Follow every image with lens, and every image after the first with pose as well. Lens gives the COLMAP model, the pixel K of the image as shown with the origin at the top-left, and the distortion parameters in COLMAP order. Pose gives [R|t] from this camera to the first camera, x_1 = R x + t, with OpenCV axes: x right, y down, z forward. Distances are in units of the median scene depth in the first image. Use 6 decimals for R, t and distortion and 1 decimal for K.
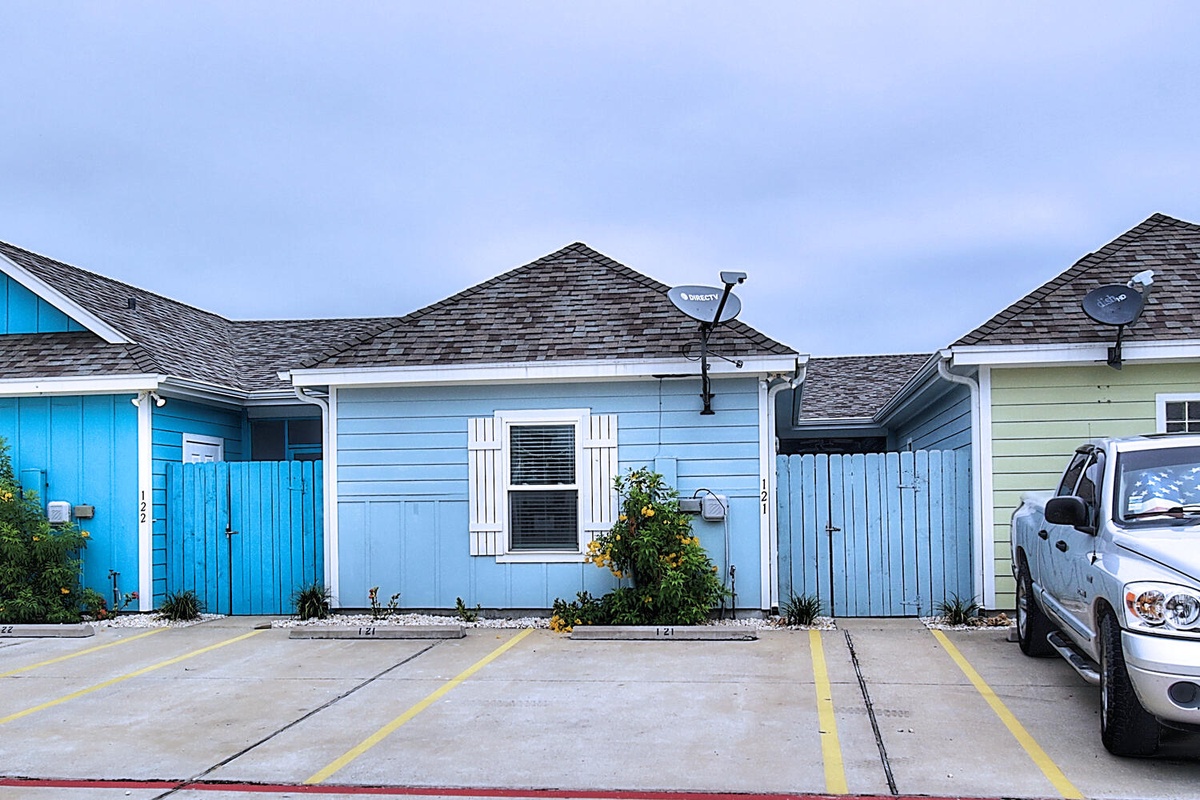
lens RADIAL K [[586.2, 0, 601.1], [0, 586.2, 404.7], [0, 0, 1]] dist [0.001114, 0.000344]
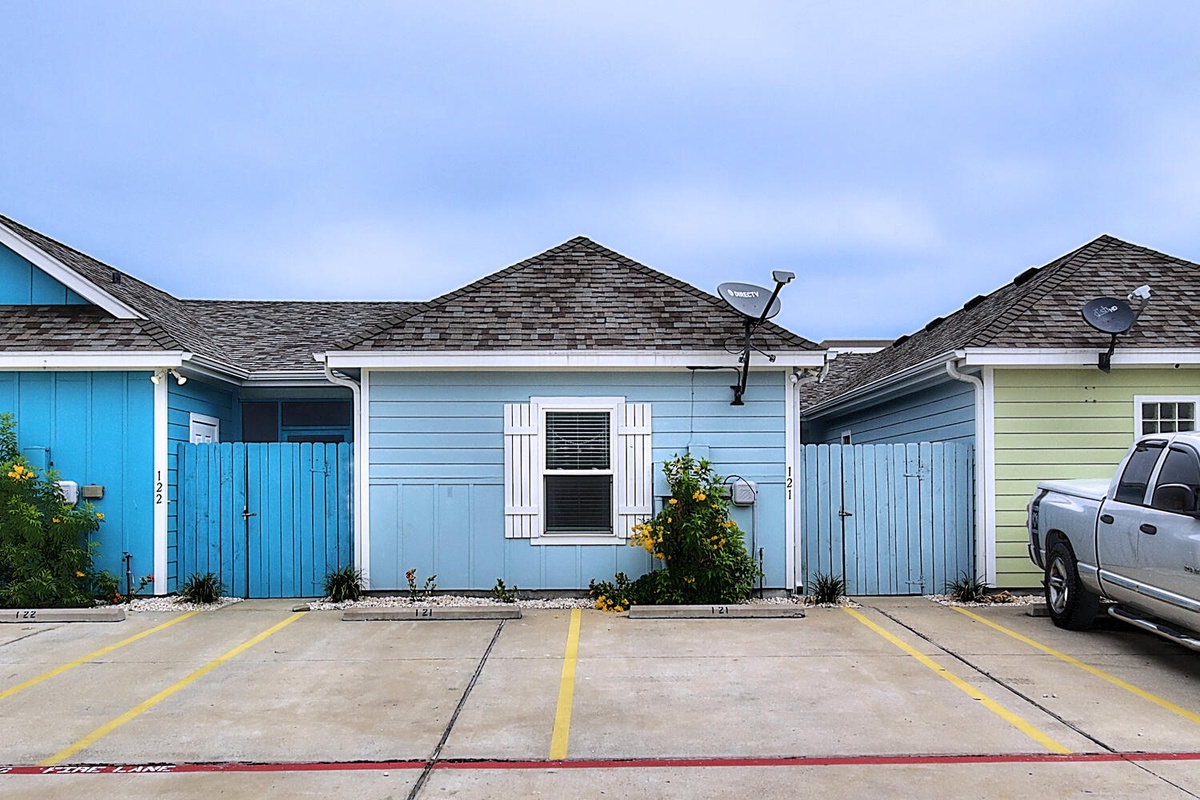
lens RADIAL K [[564.0, 0, 604.2], [0, 564.0, 394.2], [0, 0, 1]] dist [0.001223, 0.000052]
pose [[0.996190, 0.023144, 0.084079, -0.139848], [-0.023144, 0.999732, -0.000970, 0.003533], [-0.084079, -0.000979, 0.996459, 0.005419]]
